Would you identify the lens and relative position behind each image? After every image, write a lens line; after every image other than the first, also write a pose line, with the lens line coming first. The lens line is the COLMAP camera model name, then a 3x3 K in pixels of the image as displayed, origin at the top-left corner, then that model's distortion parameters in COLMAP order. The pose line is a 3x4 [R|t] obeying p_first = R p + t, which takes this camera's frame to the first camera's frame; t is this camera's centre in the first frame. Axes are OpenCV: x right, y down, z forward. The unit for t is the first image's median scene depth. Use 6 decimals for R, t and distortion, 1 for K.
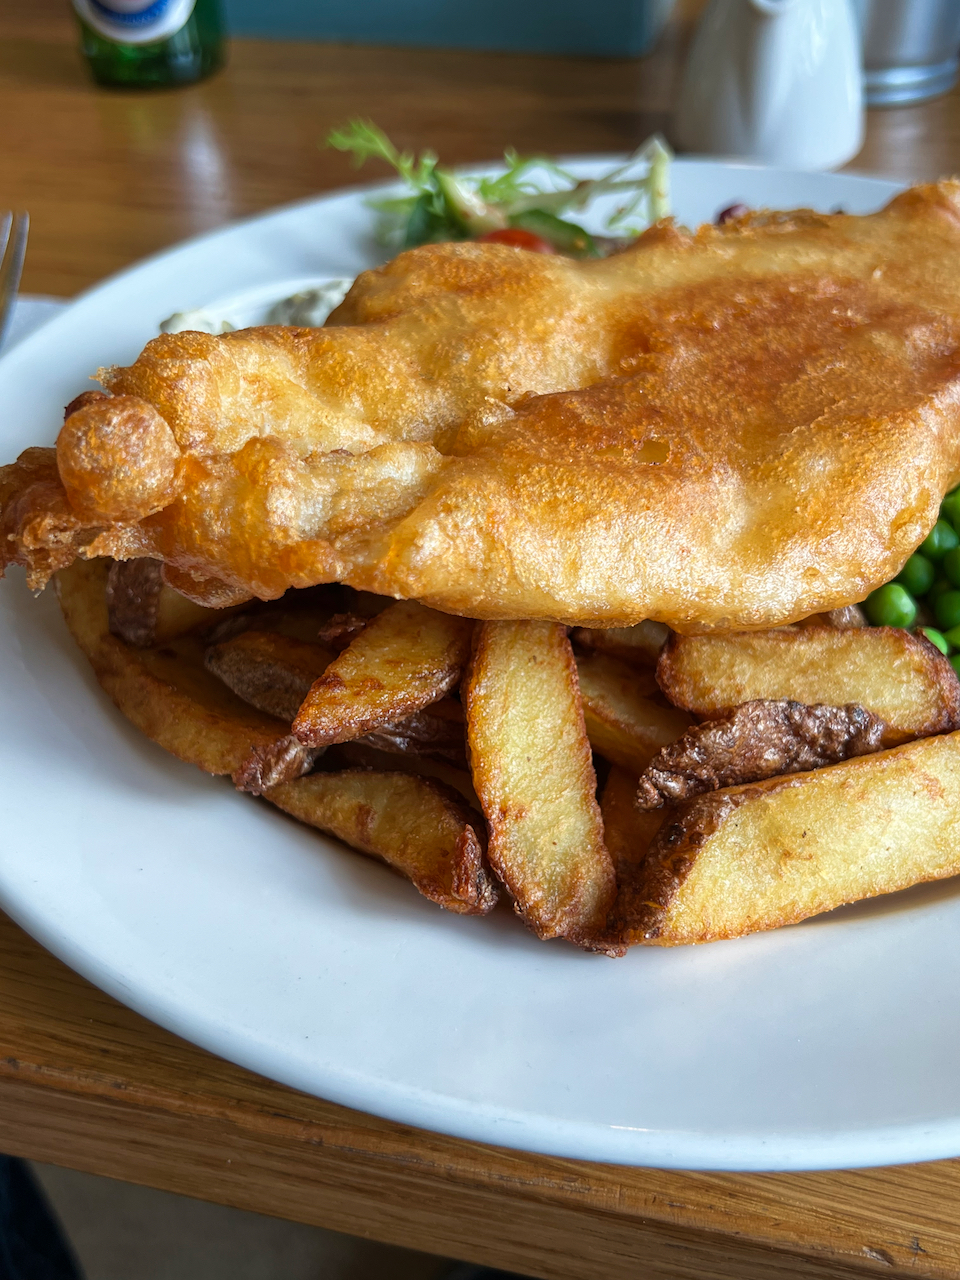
lens RADIAL K [[1302.7, 0, 484.7], [0, 1302.7, 608.1], [0, 0, 1]] dist [0.141129, -0.481373]
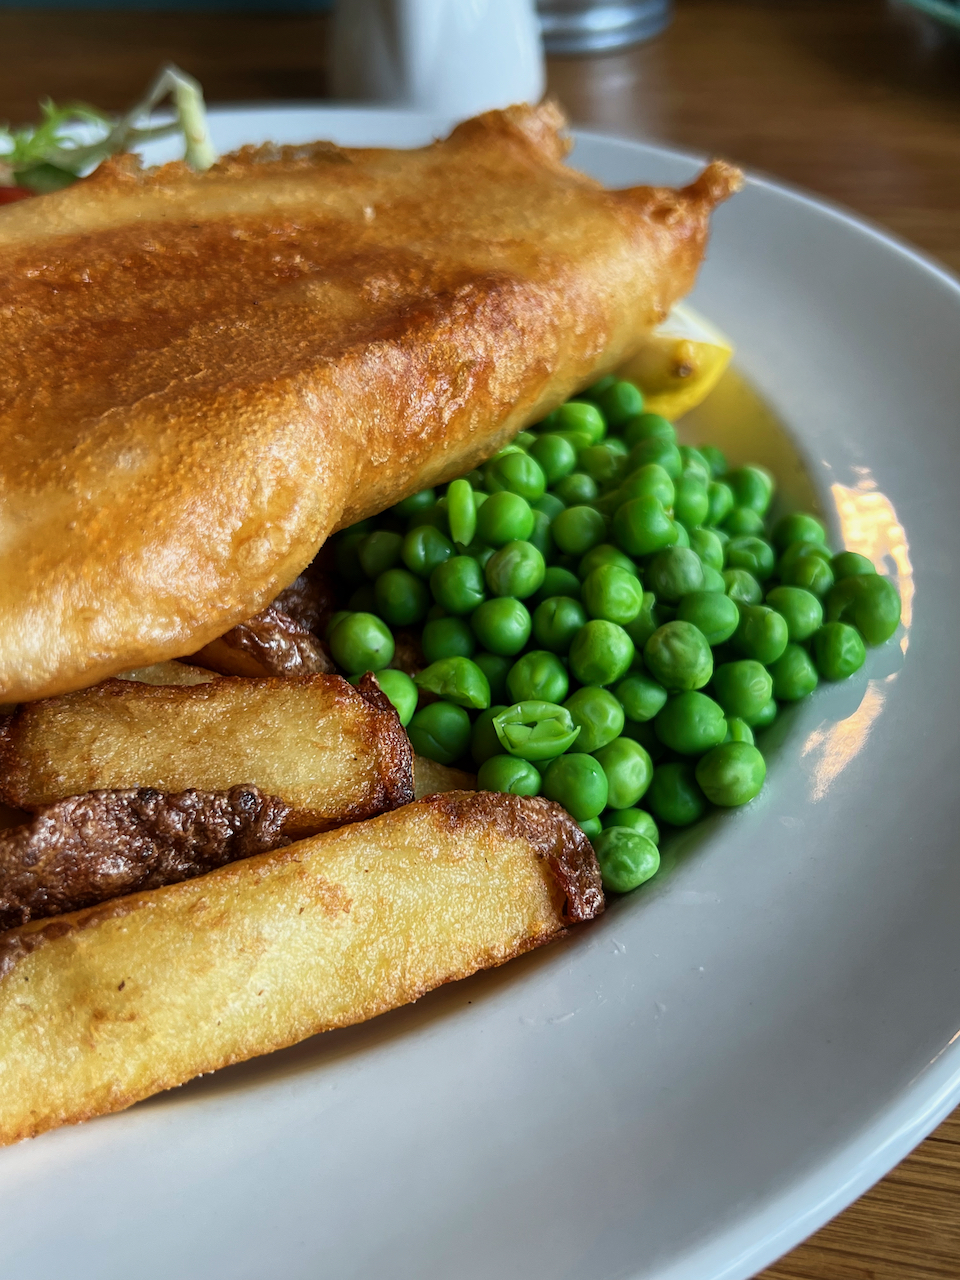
lens RADIAL K [[1302.7, 0, 484.7], [0, 1302.7, 608.1], [0, 0, 1]] dist [0.141129, -0.481373]
pose [[0.996924, -0.049361, 0.060870, 0.388827], [0.049756, 0.998749, -0.004987, -0.015714], [-0.060548, 0.008001, 0.998133, 0.274019]]
